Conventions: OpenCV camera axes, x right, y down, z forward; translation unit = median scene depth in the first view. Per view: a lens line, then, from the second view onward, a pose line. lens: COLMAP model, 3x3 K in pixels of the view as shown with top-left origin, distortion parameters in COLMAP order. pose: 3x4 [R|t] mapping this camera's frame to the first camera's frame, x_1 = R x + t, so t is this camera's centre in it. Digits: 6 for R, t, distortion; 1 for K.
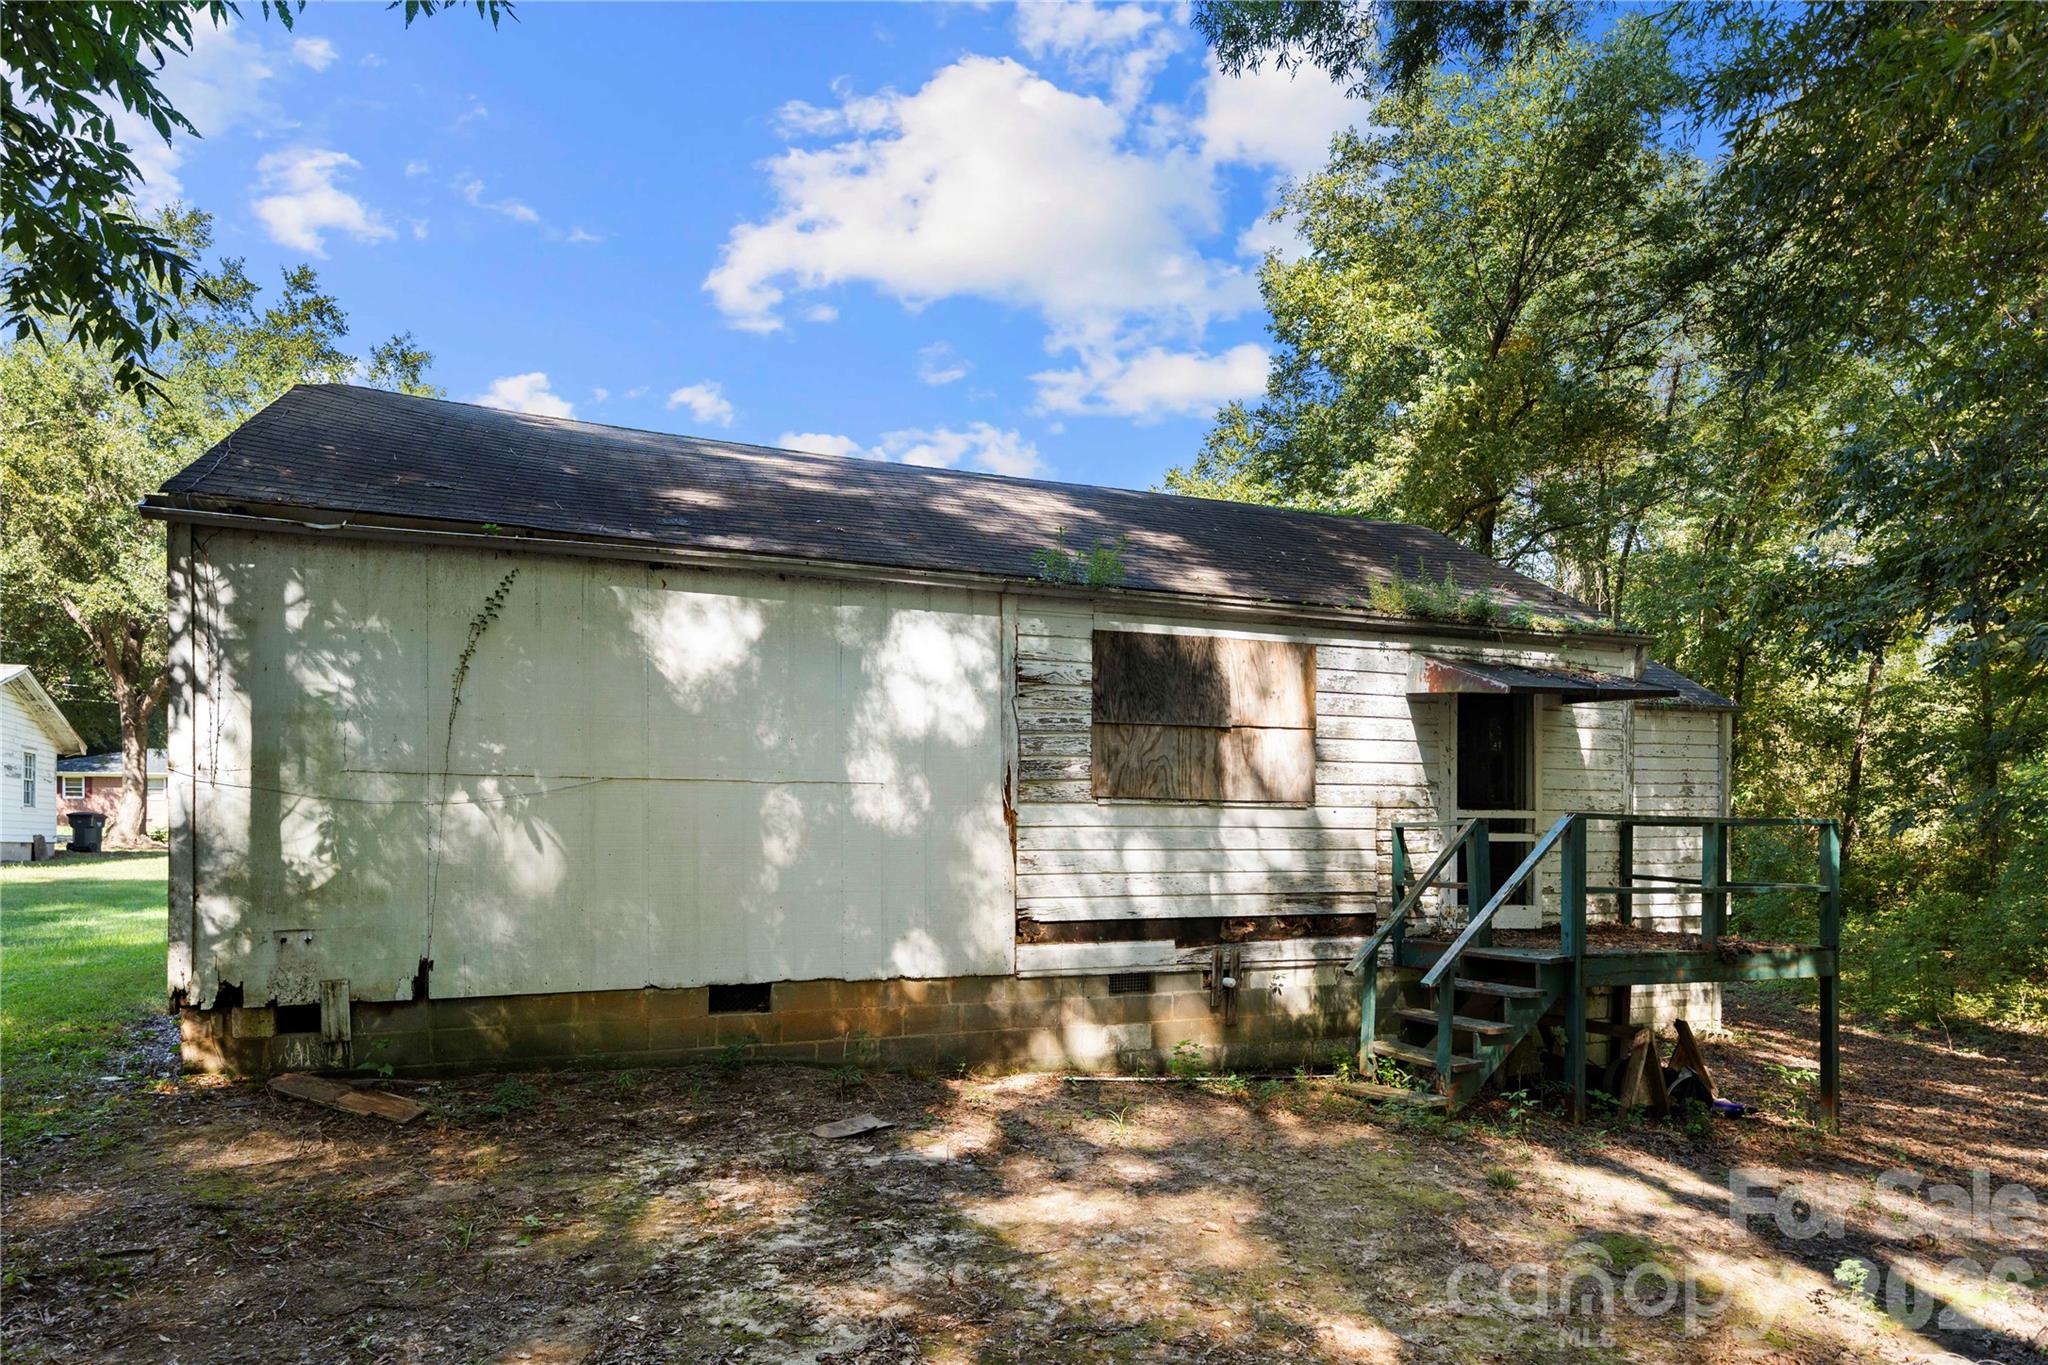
lens RADIAL K [[1141.4, 0, 1019.1], [0, 1141.4, 771.6], [0, 0, 1]] dist [-0.000380, 0.002689]
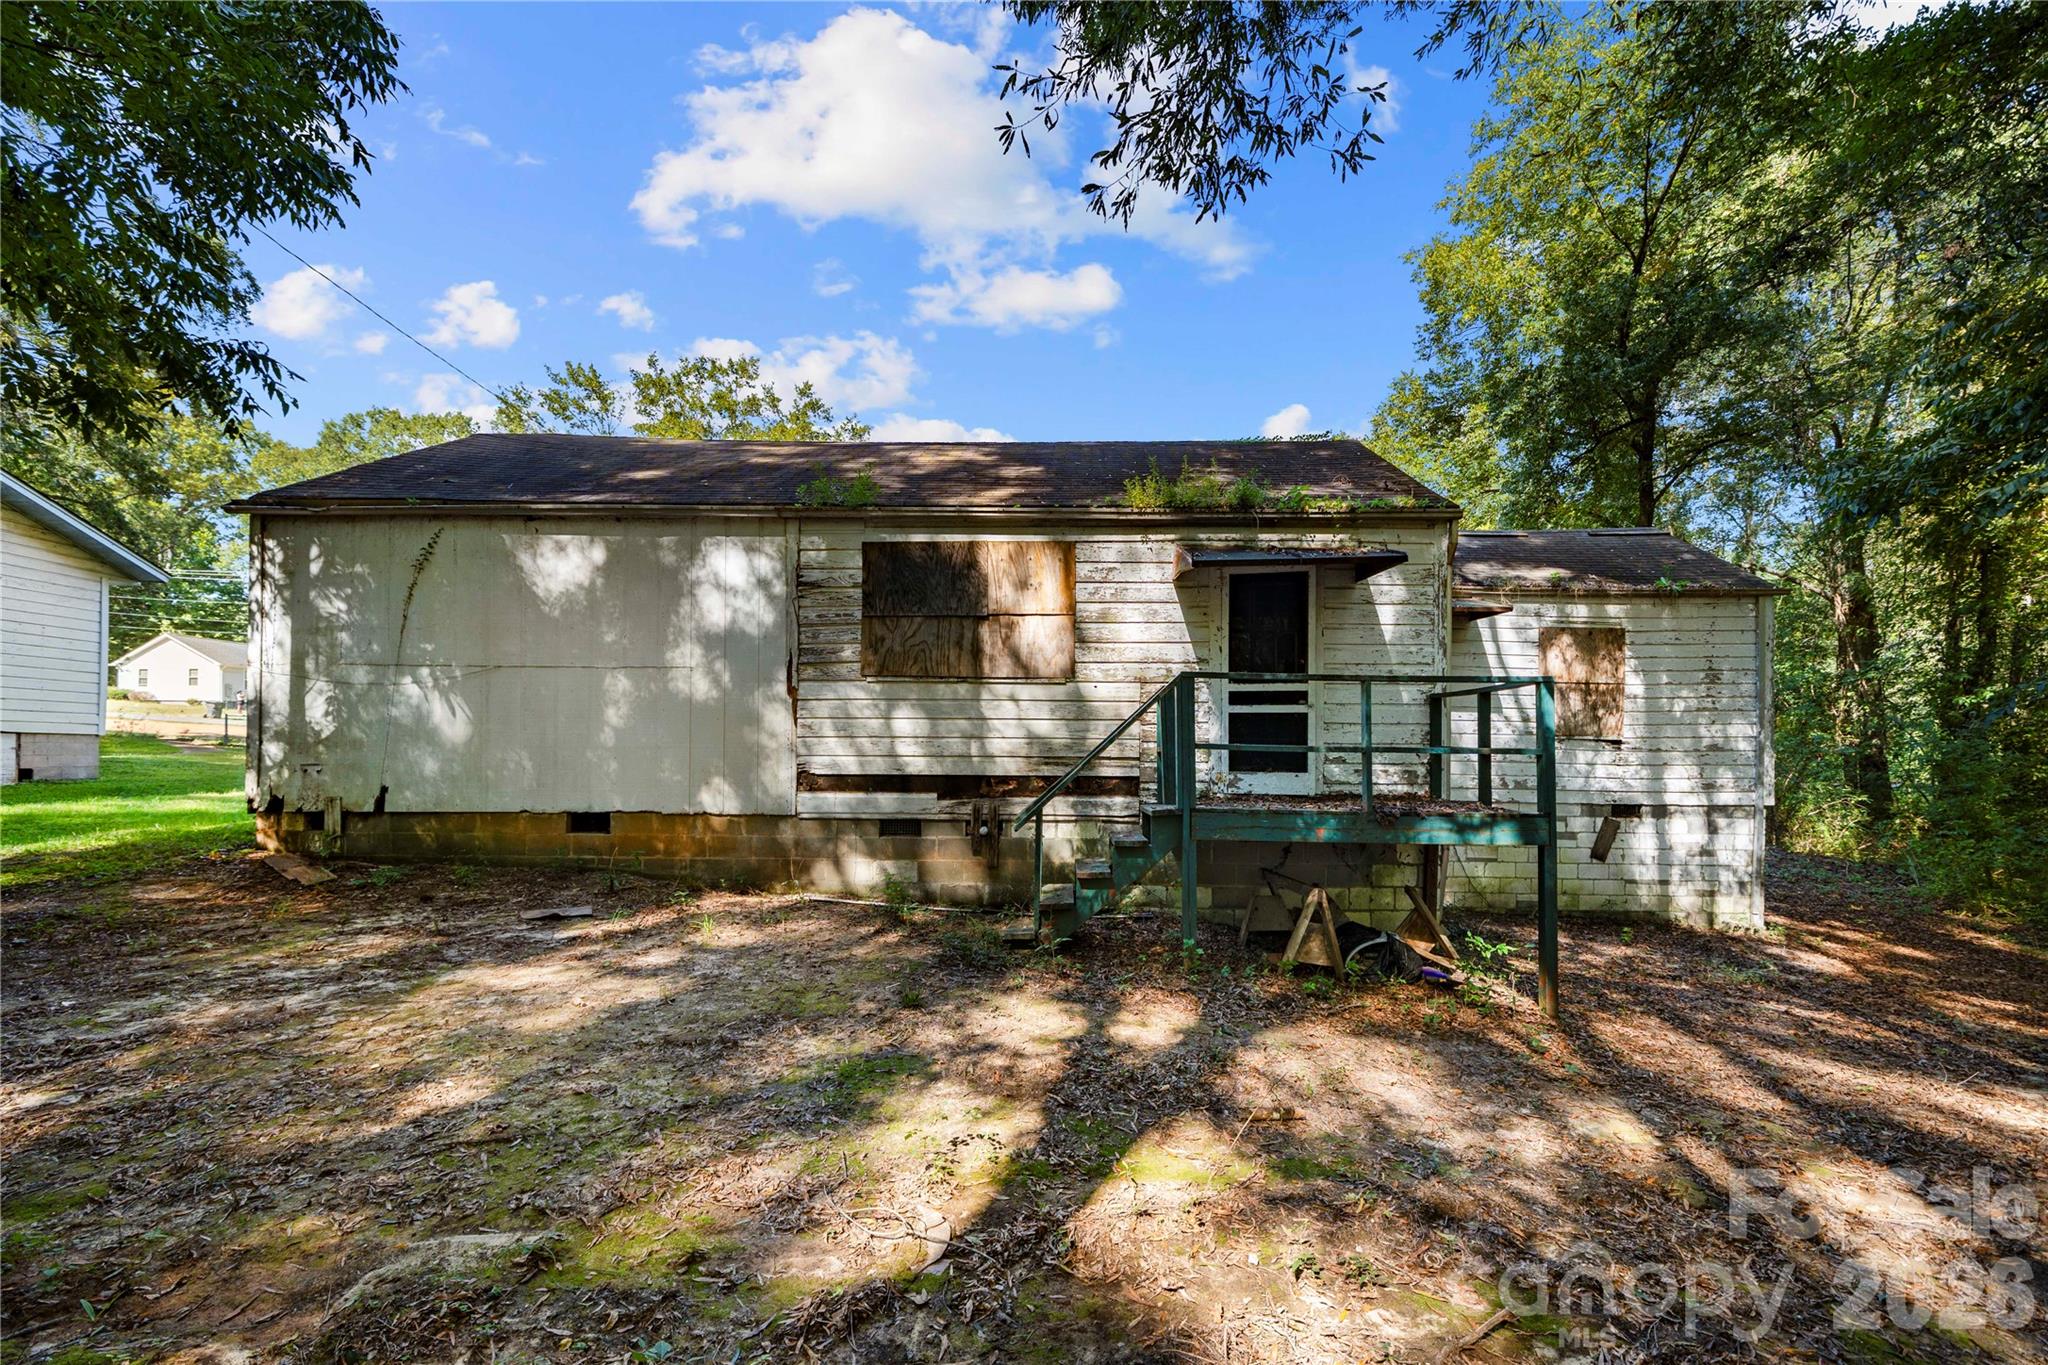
lens RADIAL K [[847.0, 0, 1023.5], [0, 847.0, 692.0], [0, 0, 1]] dist [0.000542, -0.000437]
pose [[0.932807, -0.020843, -0.359772, 0.602725], [0.016871, 0.999757, -0.014178, 0.060584], [0.359980, 0.007155, 0.932933, 0.216560]]
